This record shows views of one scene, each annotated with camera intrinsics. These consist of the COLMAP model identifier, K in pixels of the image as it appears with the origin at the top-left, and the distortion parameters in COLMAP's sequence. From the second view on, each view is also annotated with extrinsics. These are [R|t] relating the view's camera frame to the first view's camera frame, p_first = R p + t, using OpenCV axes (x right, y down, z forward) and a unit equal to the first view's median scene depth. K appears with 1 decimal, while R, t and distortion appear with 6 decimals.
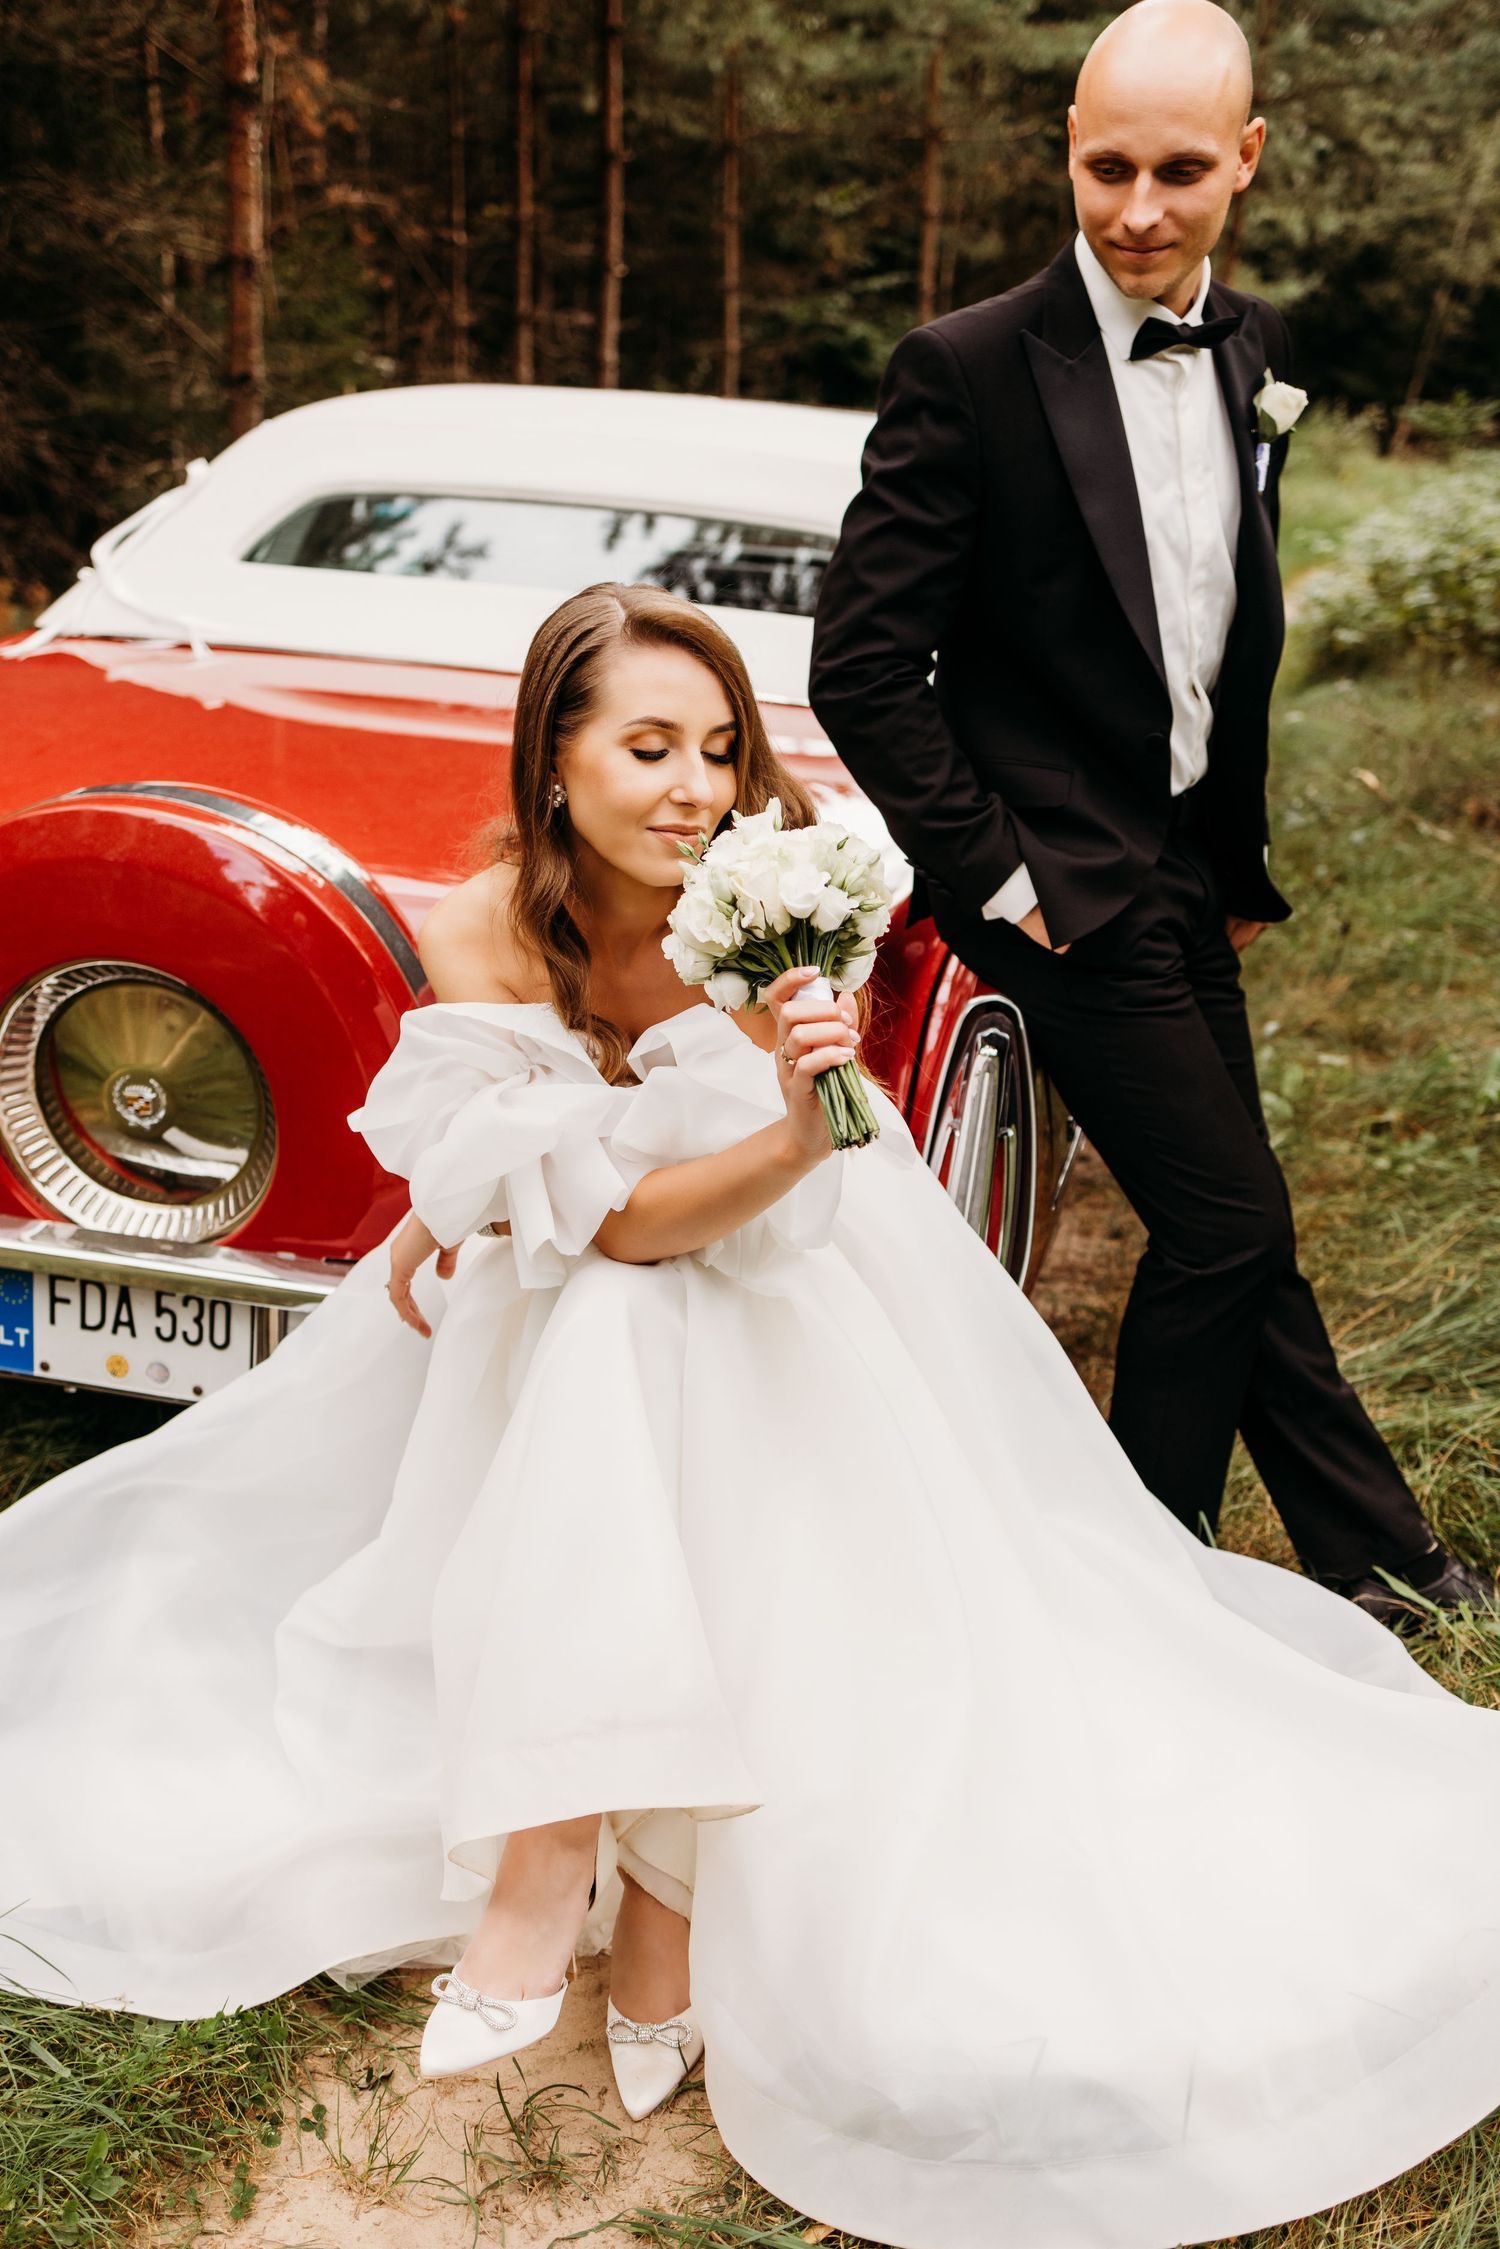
lens RADIAL K [[2144.7, 0, 685.9], [0, 2144.7, 1119.2], [0, 0, 1]] dist [0.077896, -0.173640]
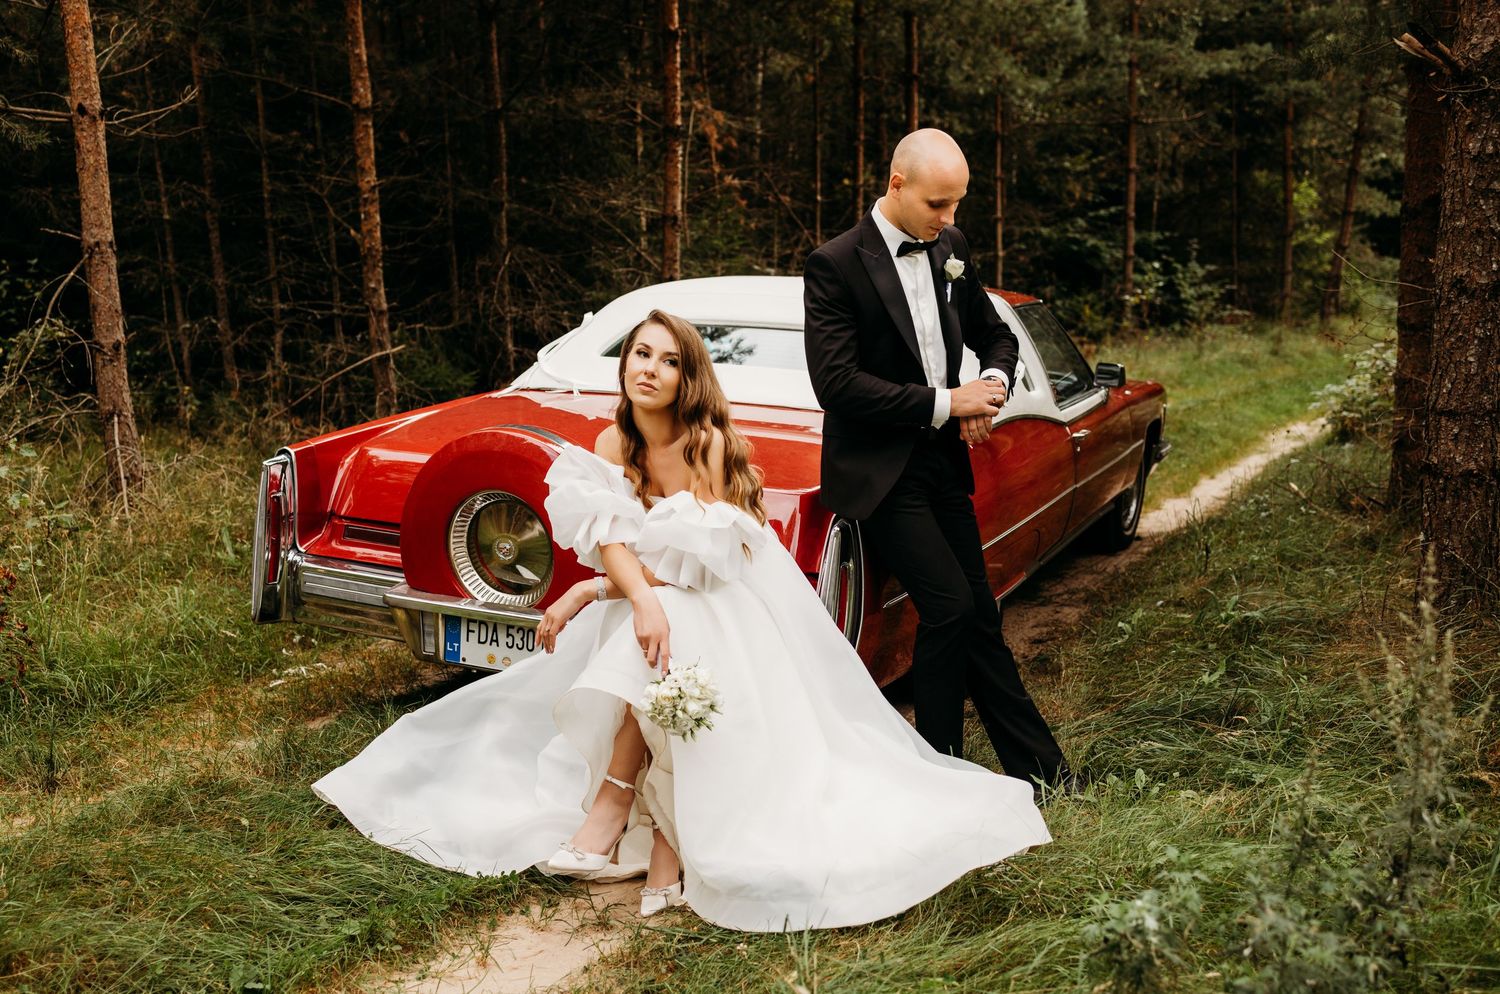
lens RADIAL K [[1469.1, 0, 686.1], [0, 1469.1, 500.4], [0, 0, 1]] dist [0.012675, 0.022089]
pose [[0.976155, 0.007075, -0.216958, 0.308486], [-0.045894, 0.983603, -0.174411, 0.214818], [0.212166, 0.180209, 0.960474, -0.580324]]
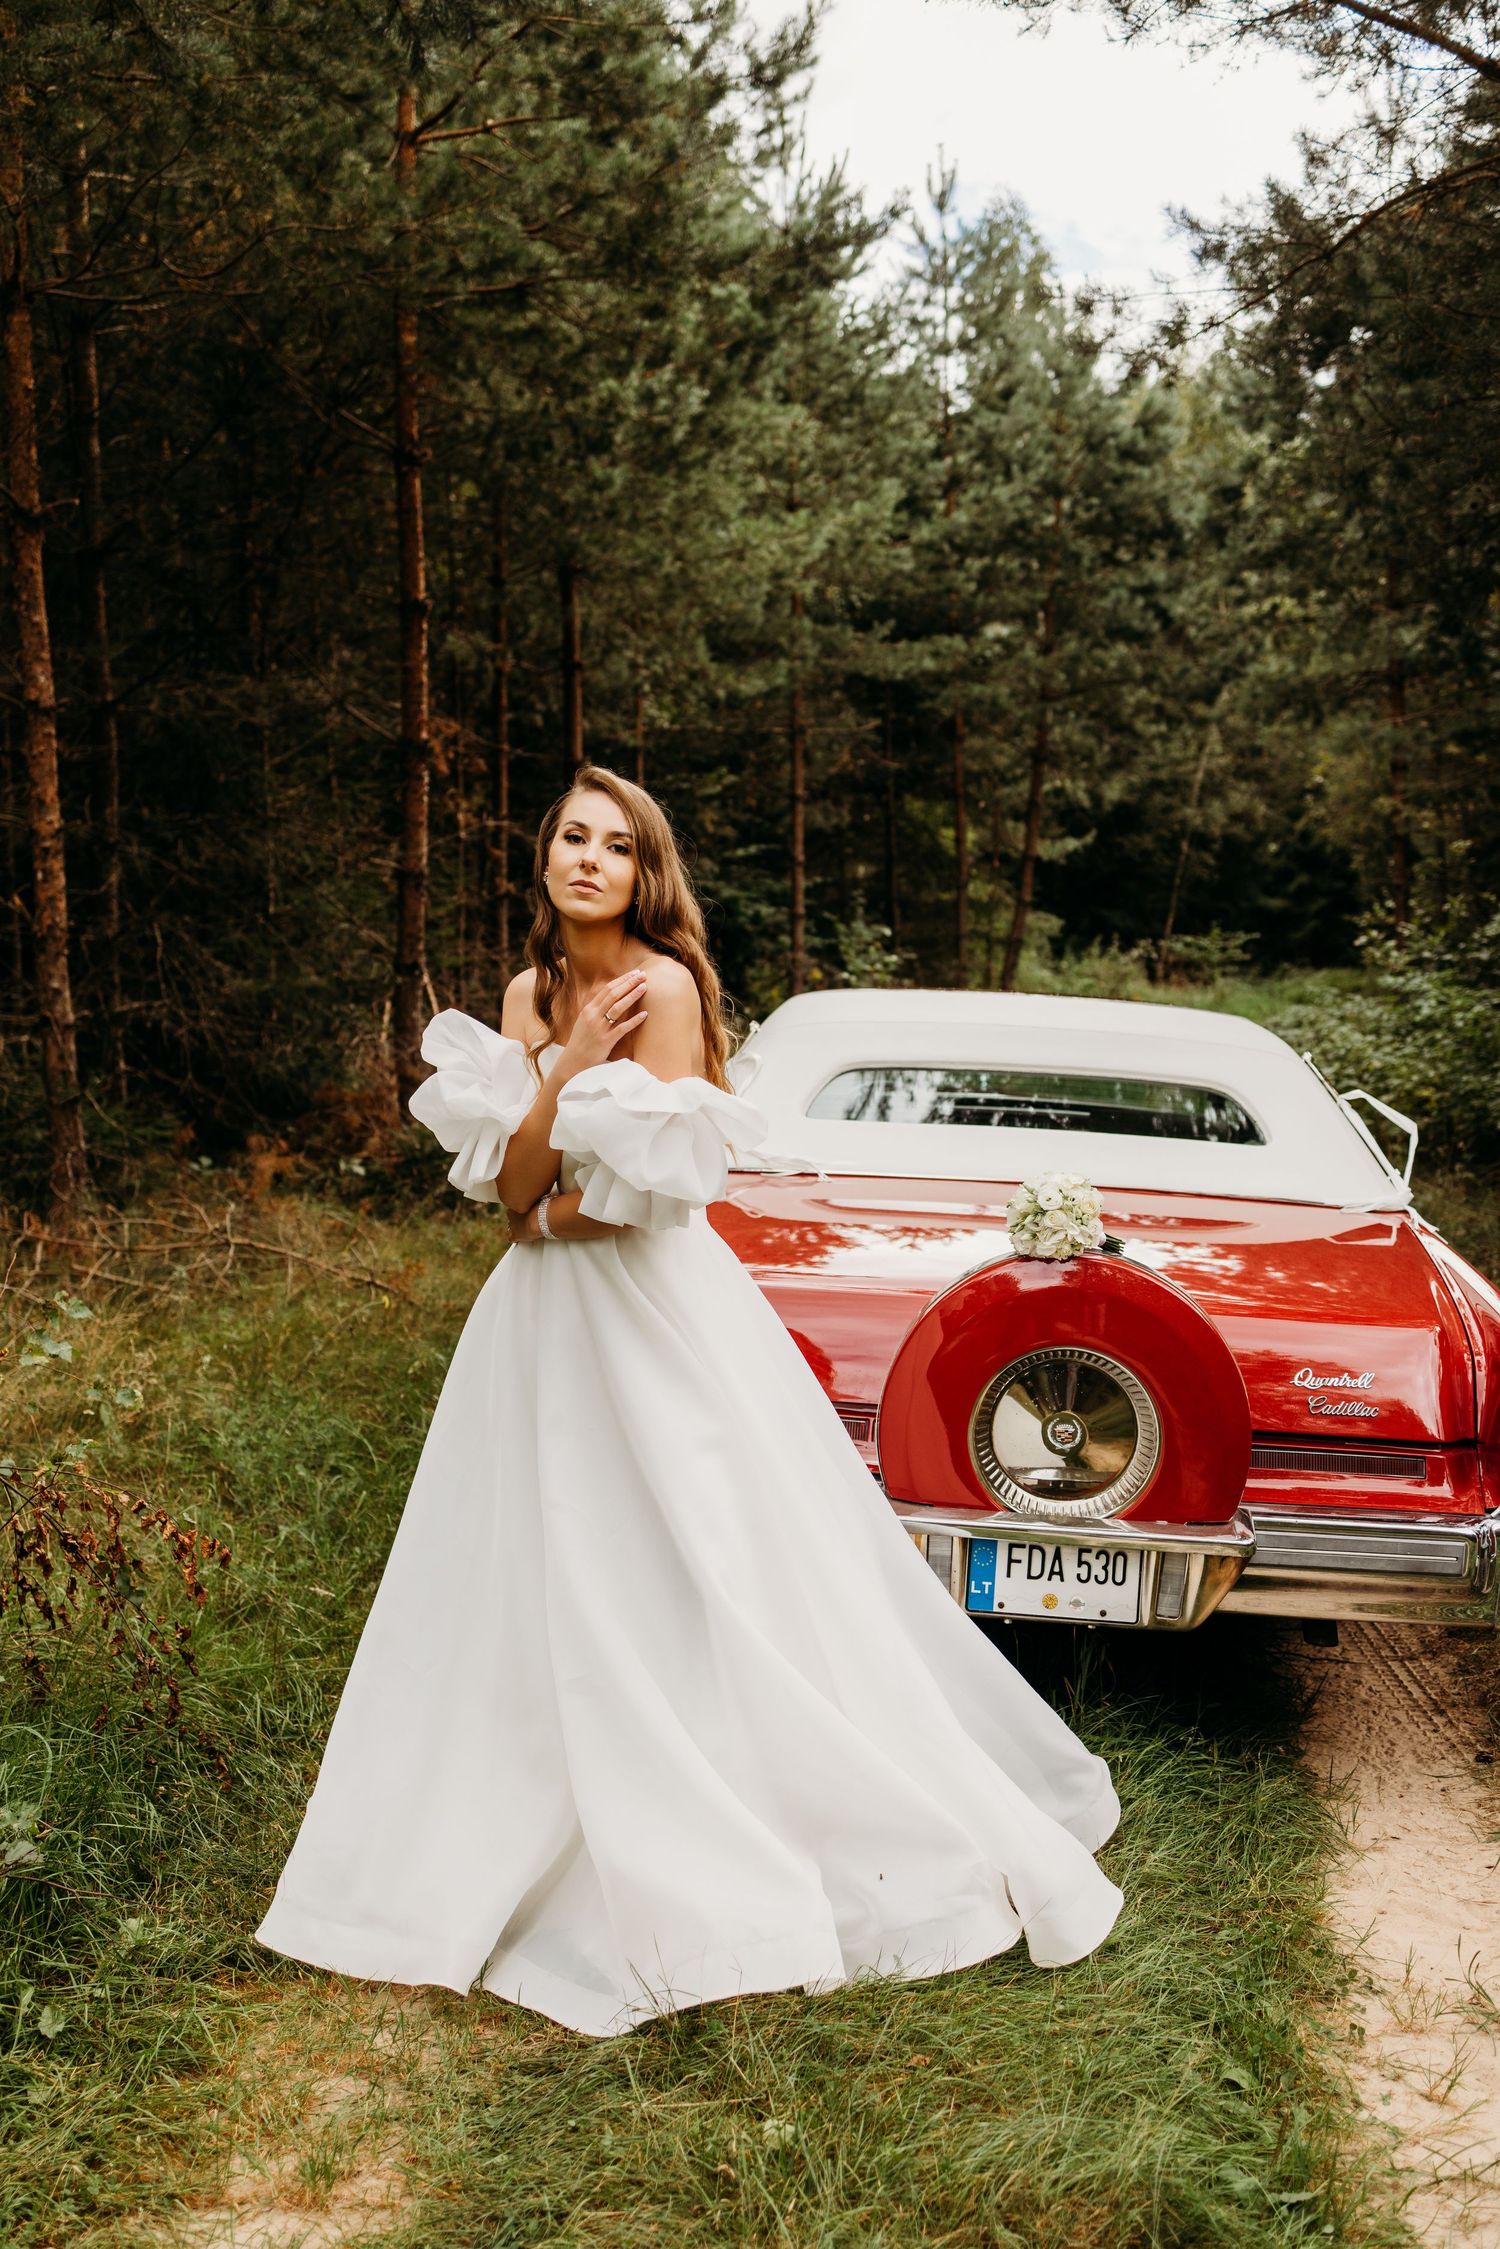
lens RADIAL K [[2144.7, 0, 685.9], [0, 2144.7, 1119.2], [0, 0, 1]] dist [0.077896, -0.173640]
pose [[0.994446, -0.030400, 0.100763, -0.681885], [0.053301, 0.970994, -0.233086, 0.123908], [-0.090754, 0.237163, 0.967222, -0.636956]]
